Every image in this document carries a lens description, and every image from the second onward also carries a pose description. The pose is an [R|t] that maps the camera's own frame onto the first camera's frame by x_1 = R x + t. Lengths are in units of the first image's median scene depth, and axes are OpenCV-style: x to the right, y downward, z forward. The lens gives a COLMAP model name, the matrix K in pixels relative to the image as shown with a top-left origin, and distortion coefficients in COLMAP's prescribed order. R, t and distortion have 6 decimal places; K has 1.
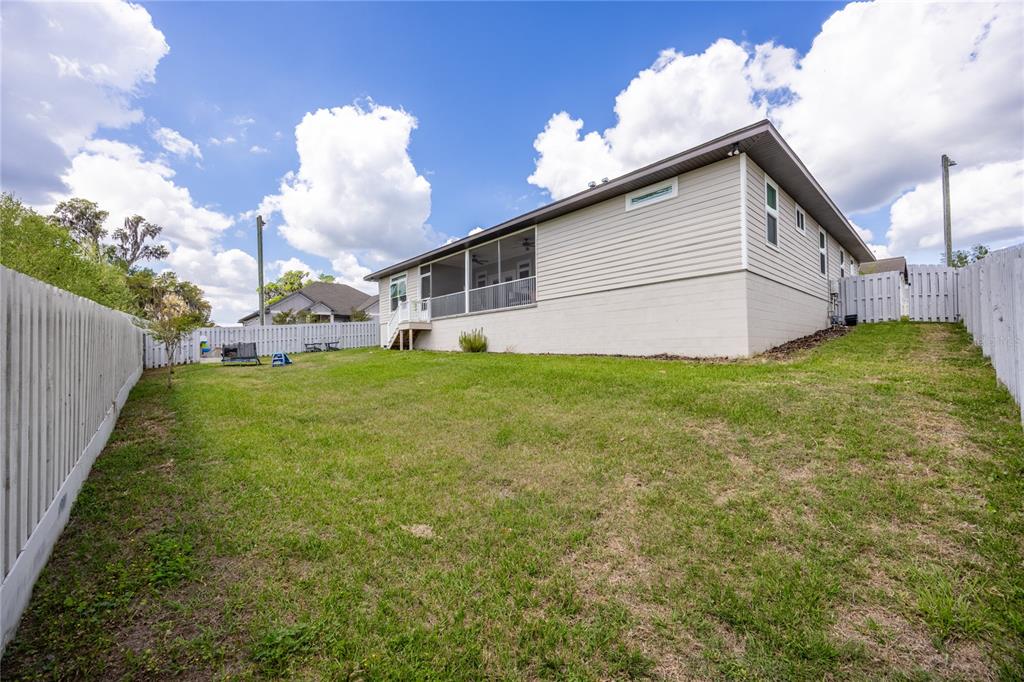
lens RADIAL K [[402.2, 0, 509.9], [0, 402.2, 344.9], [0, 0, 1]] dist [-0.003424, -0.000546]
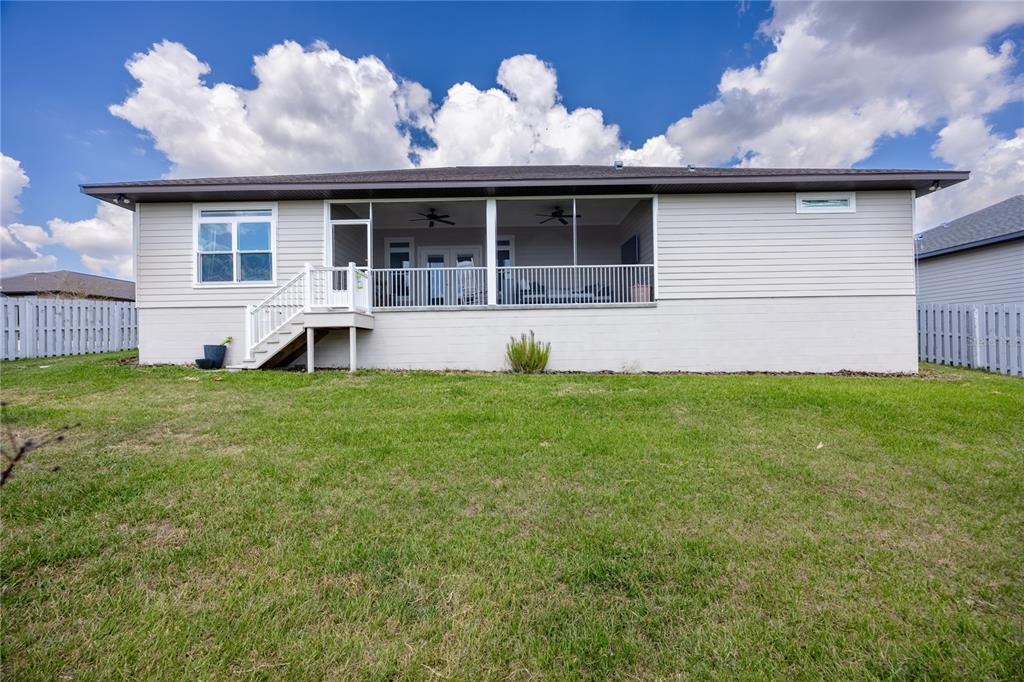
lens RADIAL K [[402.2, 0, 514.8], [0, 402.2, 342.6], [0, 0, 1]] dist [-0.003424, -0.000546]
pose [[0.660089, 0.011523, 0.751099, -0.462321], [-0.005869, 0.999931, -0.010183, -0.015871], [-0.751165, 0.002313, 0.660111, 0.510812]]
